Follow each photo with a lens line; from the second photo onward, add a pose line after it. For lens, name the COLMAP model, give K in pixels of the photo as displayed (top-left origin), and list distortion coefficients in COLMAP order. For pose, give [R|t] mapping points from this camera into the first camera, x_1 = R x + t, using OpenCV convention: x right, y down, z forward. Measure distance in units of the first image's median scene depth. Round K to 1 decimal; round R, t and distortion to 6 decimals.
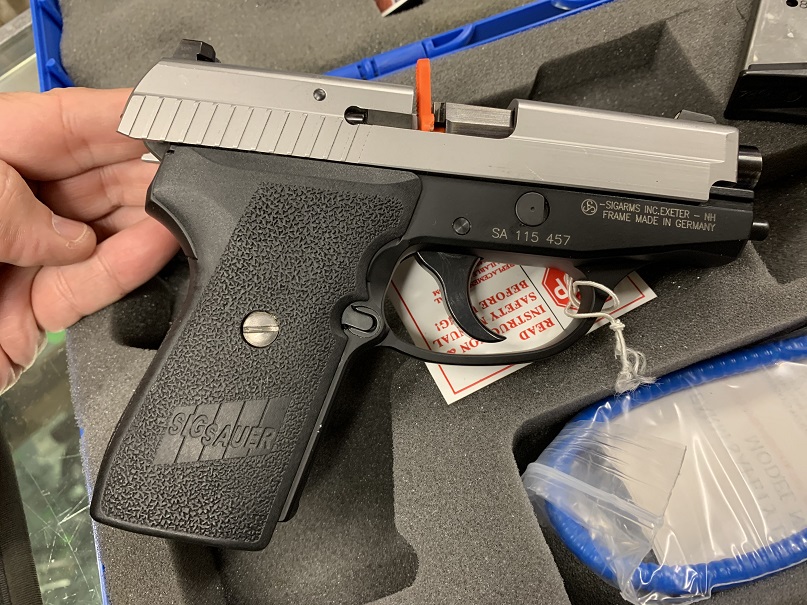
lens RADIAL K [[608.7, 0, 403.5], [0, 608.7, 302.5], [0, 0, 1]] dist [-0.000387, -0.002043]
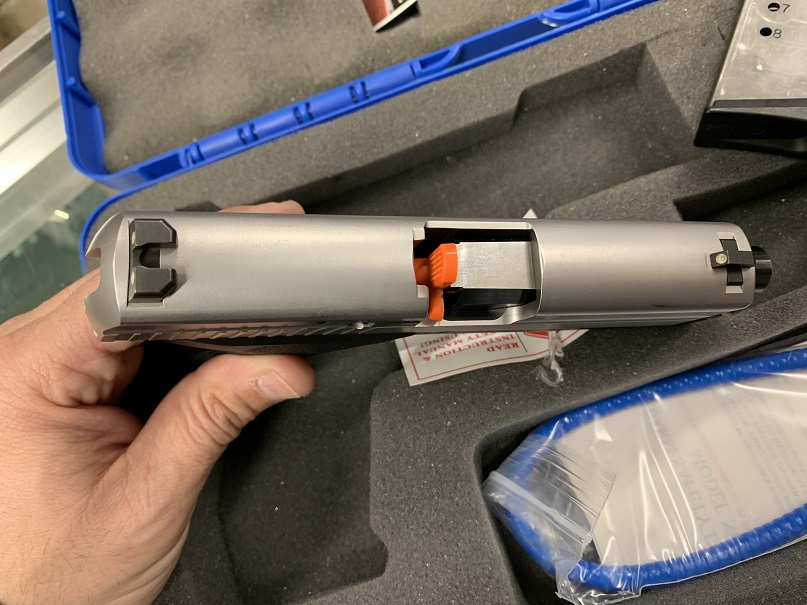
lens RADIAL K [[608.7, 0, 403.5], [0, 608.7, 302.5], [0, 0, 1]] dist [-0.000387, -0.002043]
pose [[0.998030, 0.006189, -0.062427, 0.111799], [-0.000118, 0.995304, 0.096794, -0.155919], [0.062733, -0.096596, 0.993345, -0.102160]]
